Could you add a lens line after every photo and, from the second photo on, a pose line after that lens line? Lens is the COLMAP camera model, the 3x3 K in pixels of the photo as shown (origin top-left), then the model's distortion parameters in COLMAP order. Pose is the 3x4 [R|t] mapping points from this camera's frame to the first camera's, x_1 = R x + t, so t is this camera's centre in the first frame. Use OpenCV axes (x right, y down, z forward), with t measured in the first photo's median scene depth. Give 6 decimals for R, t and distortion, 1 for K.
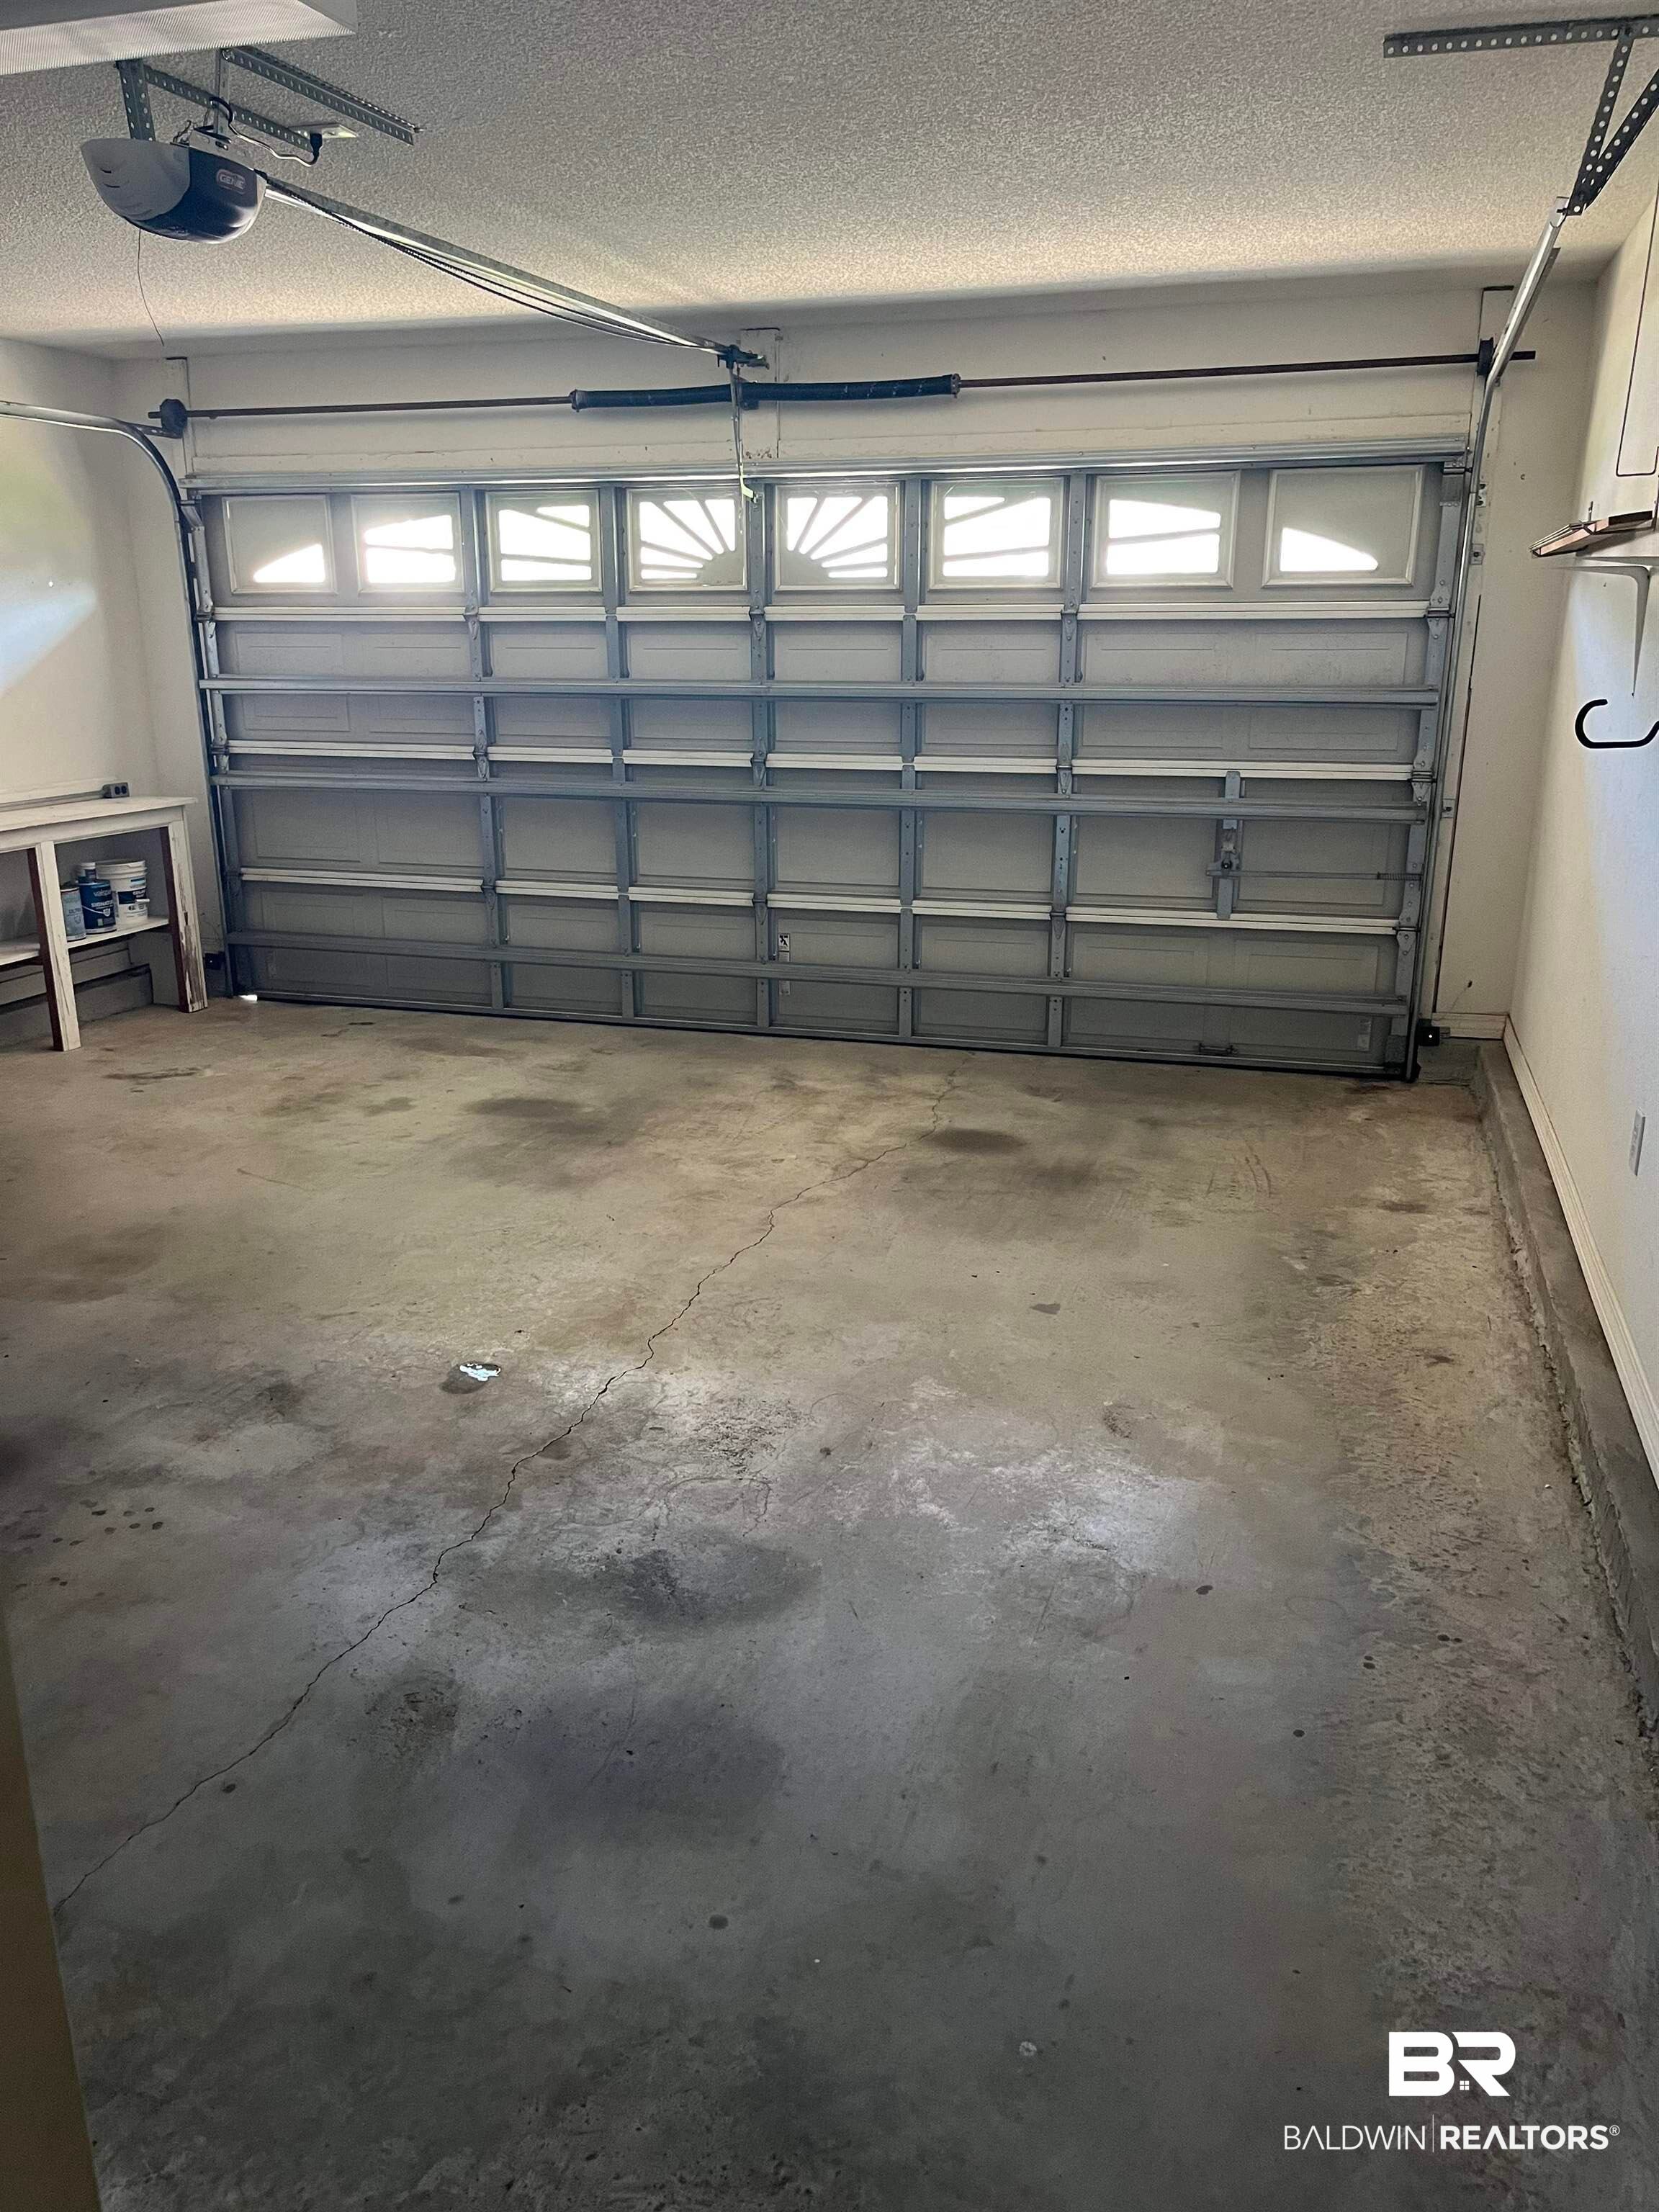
lens RADIAL K [[1682.2, 0, 838.8], [0, 1682.2, 1119.9], [0, 0, 1]] dist [0.087402, -0.129774]
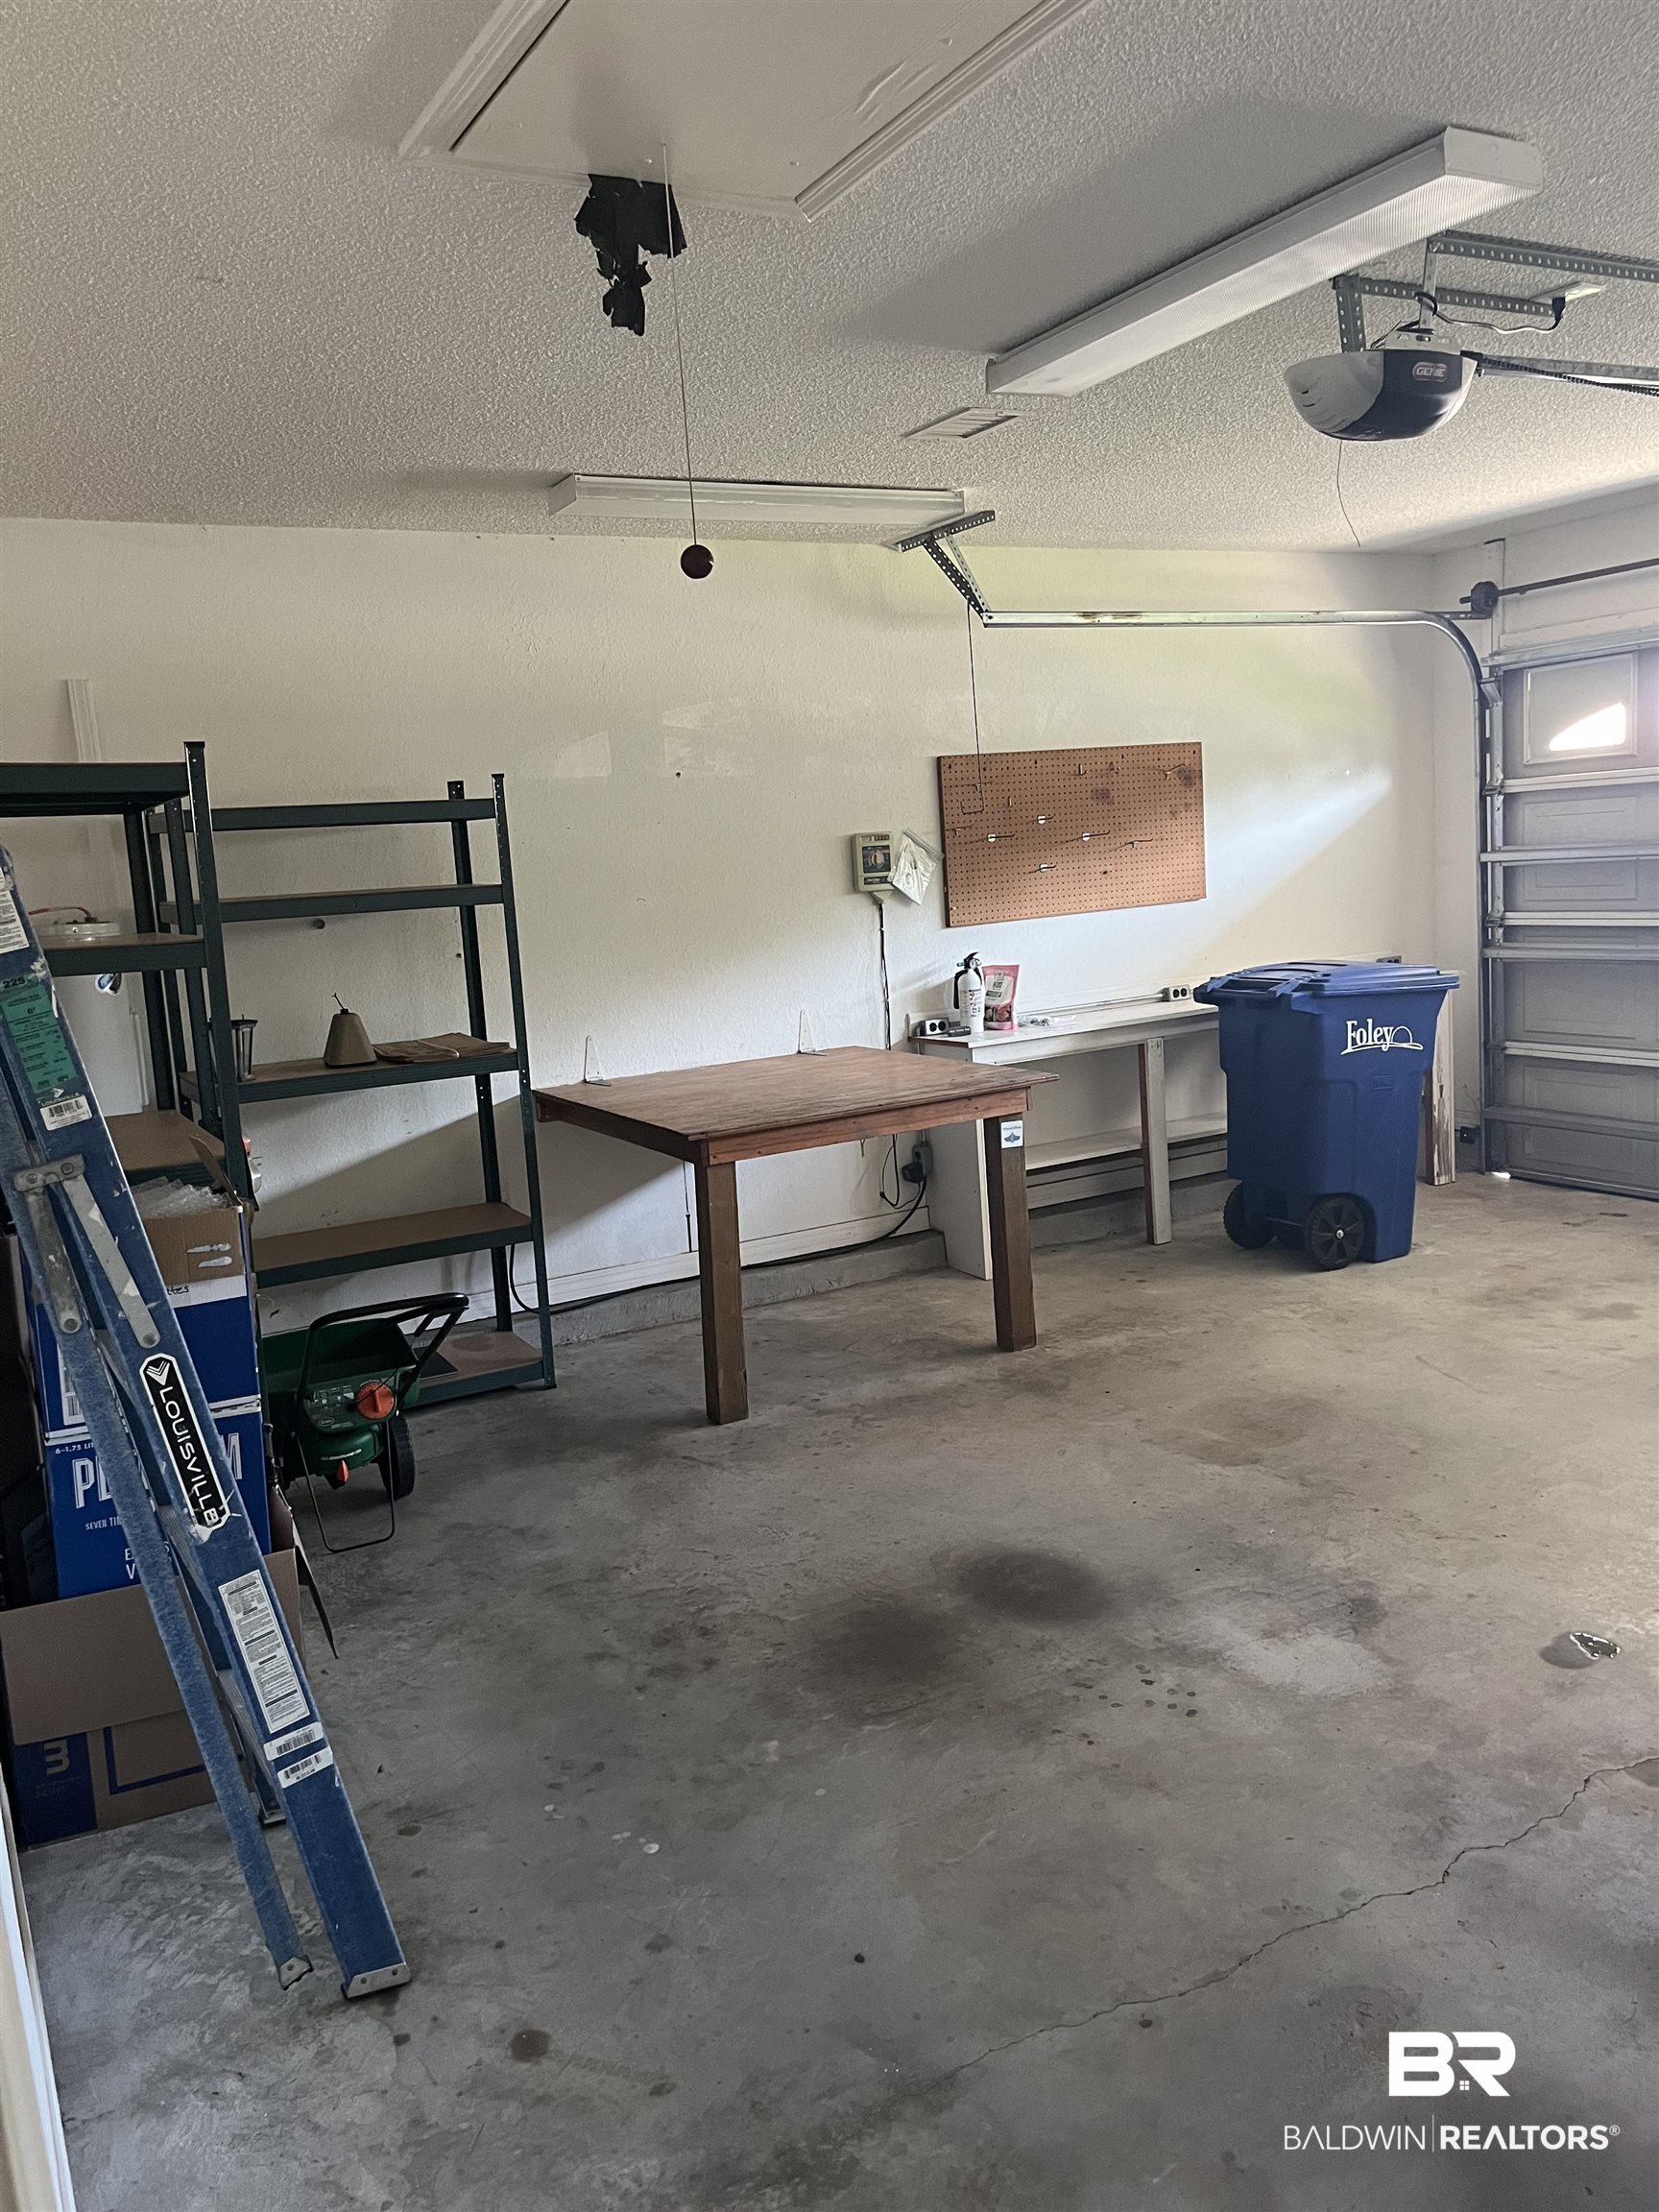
lens RADIAL K [[1686.6, 0, 829.5], [0, 1686.6, 1106.0], [0, 0, 1]] dist [0.060698, -0.088110]
pose [[0.705372, 0.057372, -0.706512, 0.074431], [-0.126865, 0.990844, -0.046199, -0.022443], [0.697392, 0.122219, 0.706191, 0.065804]]
